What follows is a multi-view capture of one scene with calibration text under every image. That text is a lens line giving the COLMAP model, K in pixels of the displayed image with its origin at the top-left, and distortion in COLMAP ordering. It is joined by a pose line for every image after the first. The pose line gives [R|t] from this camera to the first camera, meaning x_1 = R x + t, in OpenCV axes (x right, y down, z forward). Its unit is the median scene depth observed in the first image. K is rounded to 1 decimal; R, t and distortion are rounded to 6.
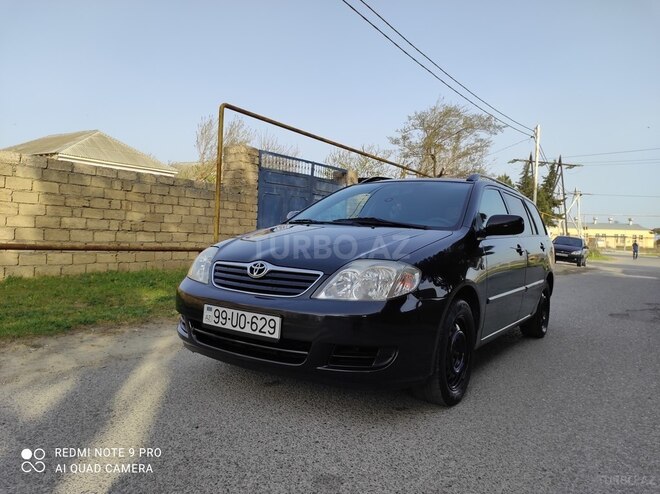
lens RADIAL K [[481.9, 0, 330.6], [0, 481.9, 251.8], [0, 0, 1]] dist [0.043250, -0.045933]
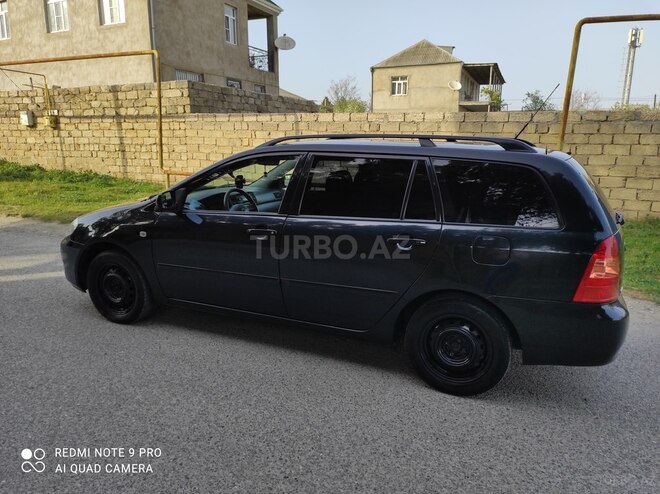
lens RADIAL K [[481.9, 0, 330.6], [0, 481.9, 251.8], [0, 0, 1]] dist [0.043250, -0.045933]
pose [[0.182193, 0.183634, -0.965963, 0.574633], [-0.038525, 0.982984, 0.179603, -0.057080], [0.982508, 0.004492, 0.186167, 0.454564]]
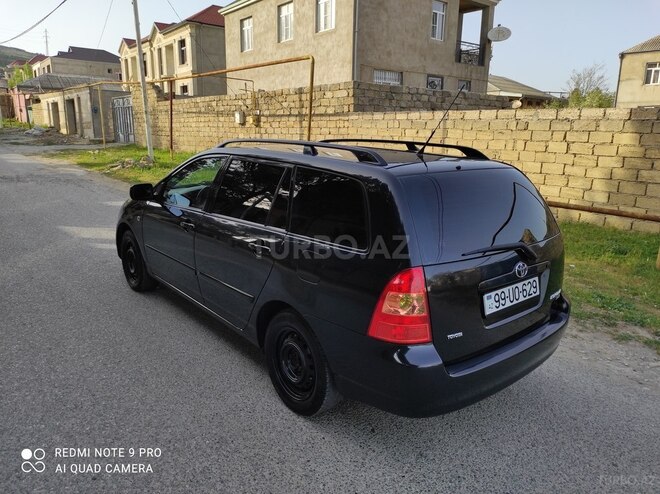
lens RADIAL K [[481.9, 0, 330.6], [0, 481.9, 251.8], [0, 0, 1]] dist [0.043250, -0.045933]
pose [[-0.280779, 0.185856, -0.941605, 0.562710], [-0.068045, 0.974748, 0.212688, -0.078749], [0.957357, 0.123790, -0.261043, 0.712034]]
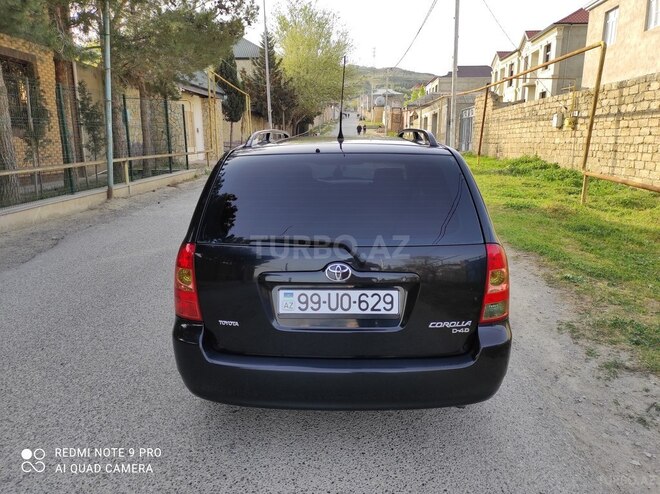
lens RADIAL K [[487.6, 0, 330.0], [0, 487.6, 247.0], [0, 0, 1]] dist [0.005735, -0.003400]
pose [[-0.852365, 0.076095, -0.517381, 0.376317], [-0.051329, 0.972405, 0.227582, -0.081133], [0.520421, 0.220539, -0.824939, 0.953671]]
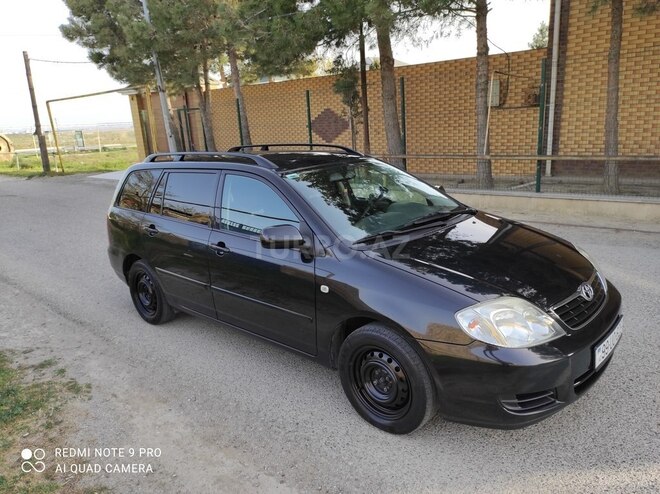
lens RADIAL K [[480.6, 0, 327.9], [0, 480.6, 249.2], [0, 0, 1]] dist [0.058245, -0.065419]
pose [[0.148740, -0.302406, 0.941502, -0.363742], [0.098667, 0.951880, 0.290152, -0.122628], [-0.983942, 0.049738, 0.171420, 0.428158]]
